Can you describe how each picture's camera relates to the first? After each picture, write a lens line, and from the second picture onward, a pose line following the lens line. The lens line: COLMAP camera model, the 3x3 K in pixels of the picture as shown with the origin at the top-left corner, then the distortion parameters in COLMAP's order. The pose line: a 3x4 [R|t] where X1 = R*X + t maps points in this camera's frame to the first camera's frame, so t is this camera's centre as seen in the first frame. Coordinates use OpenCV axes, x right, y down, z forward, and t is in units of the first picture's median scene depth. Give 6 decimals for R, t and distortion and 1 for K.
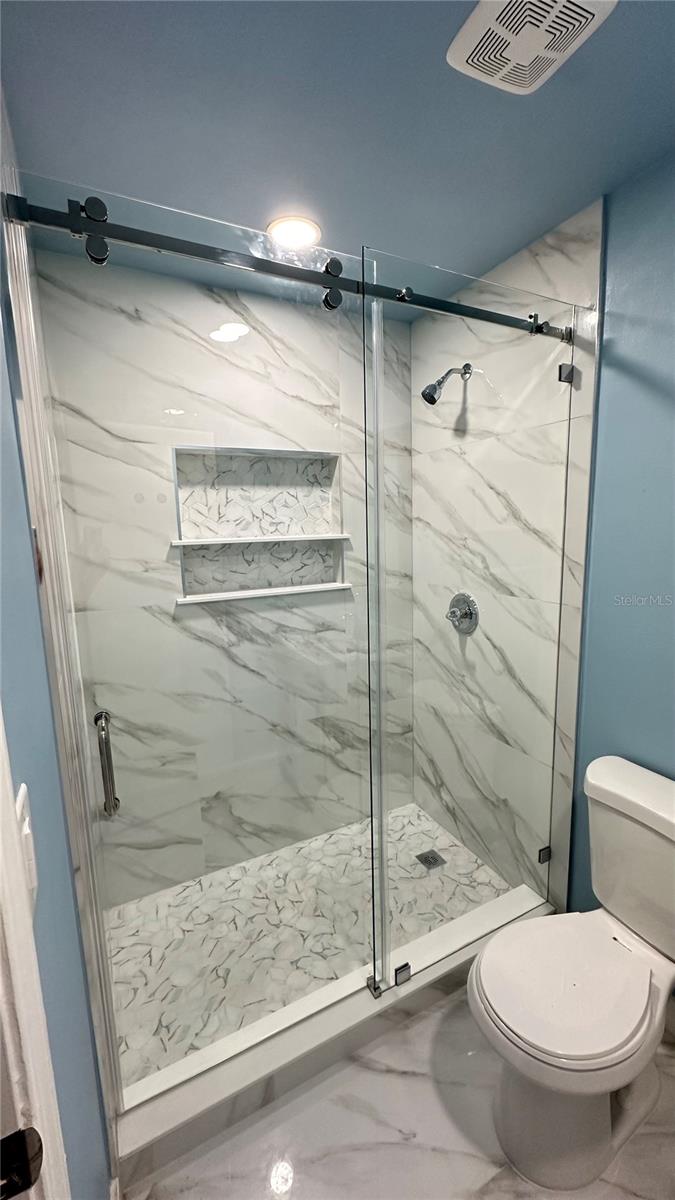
lens RADIAL K [[479.9, 0, 337.0], [0, 479.9, 602.8], [0, 0, 1]] dist [-0.001528, -0.000089]
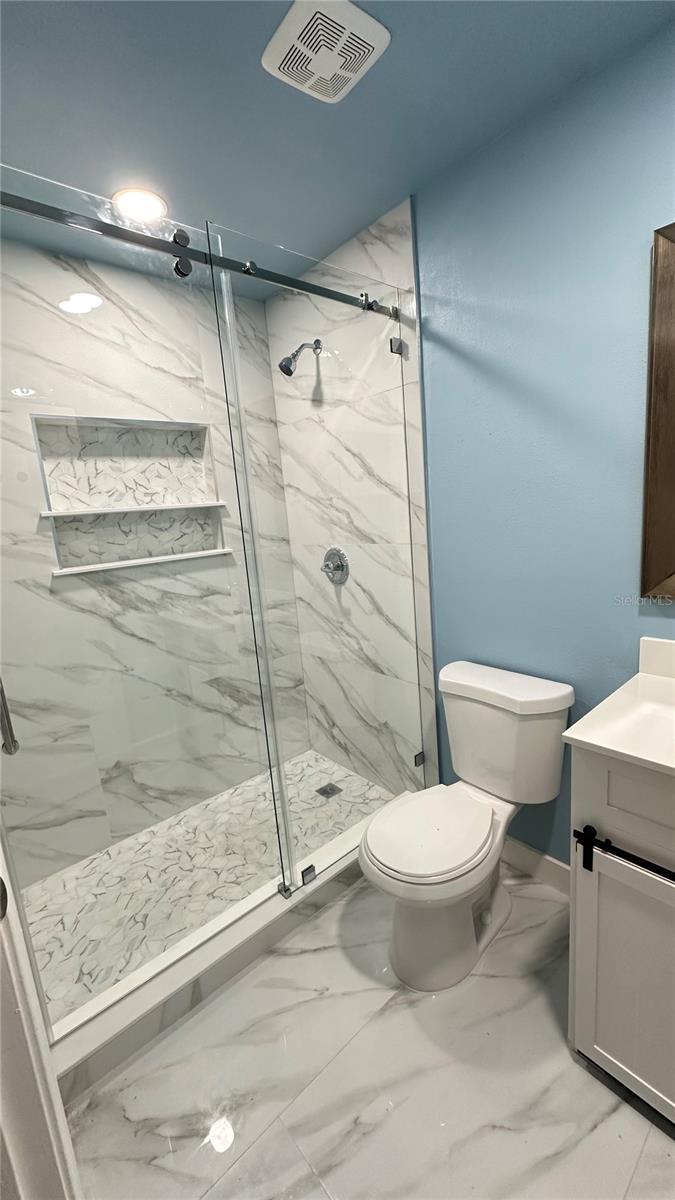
lens RADIAL K [[479.9, 0, 337.4], [0, 479.9, 602.8], [0, 0, 1]] dist [-0.001528, -0.000089]
pose [[0.969701, -0.096715, 0.224334, 0.008158], [0.093447, 0.995306, 0.025164, 0.089294], [-0.225715, -0.003438, 0.974187, -0.100406]]
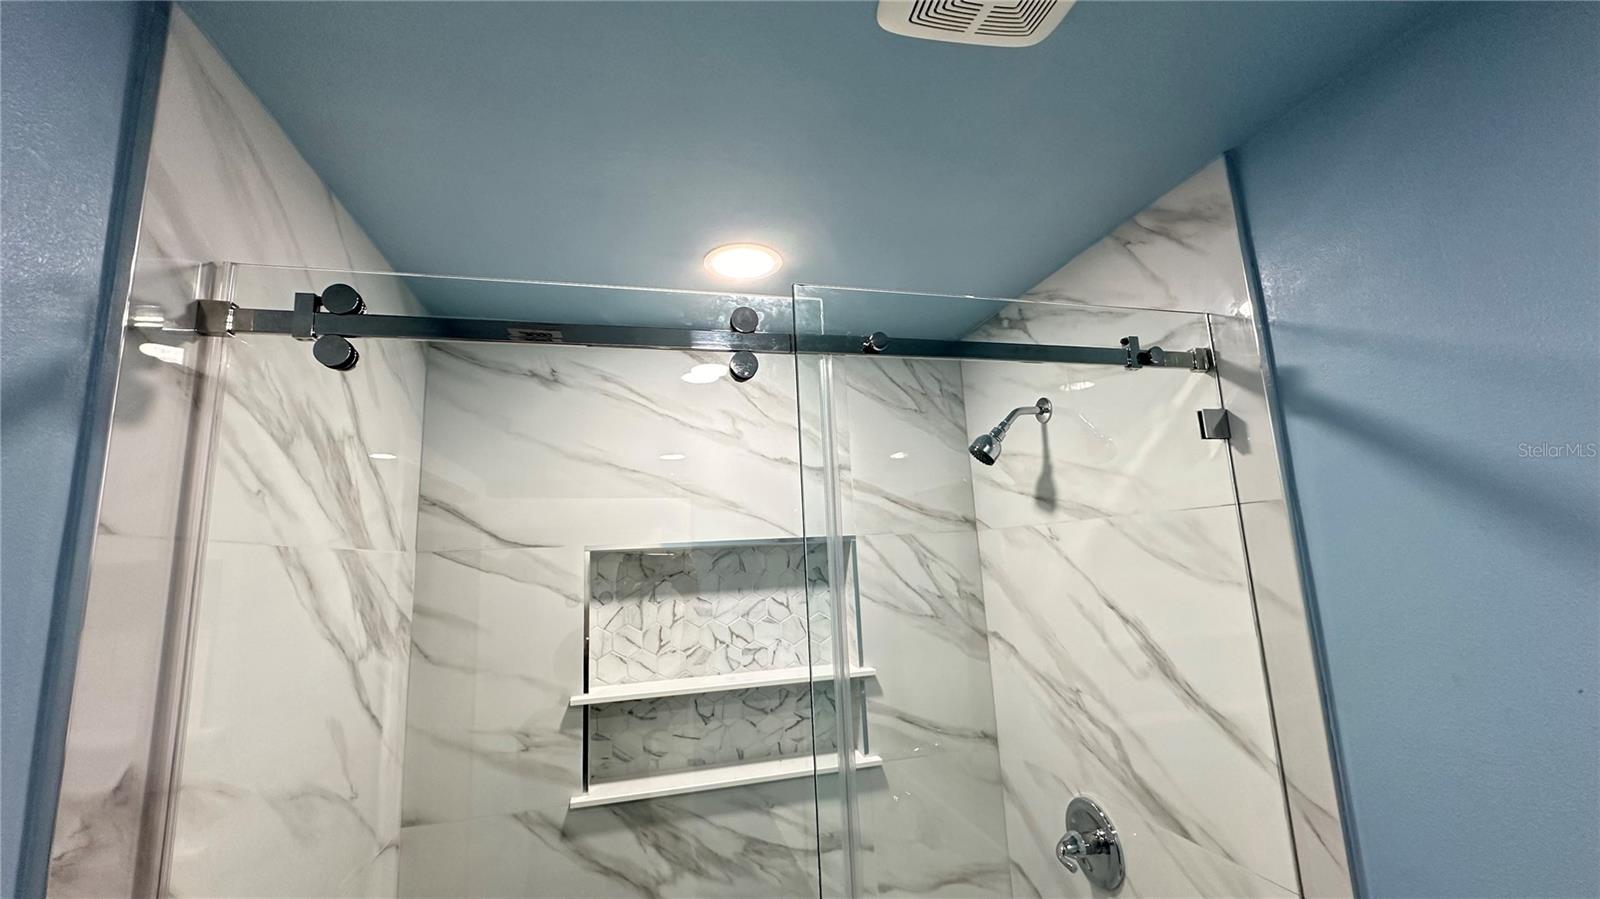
lens RADIAL K [[639.9, 0, 799.2], [0, 639.9, 451.3], [0, 0, 1]] dist [-0.001528, -0.000089]
pose [[0.976467, -0.054548, -0.208652, 0.137563], [-0.013581, 0.950012, -0.311917, -0.178135], [0.215237, 0.307410, 0.926915, 0.193191]]
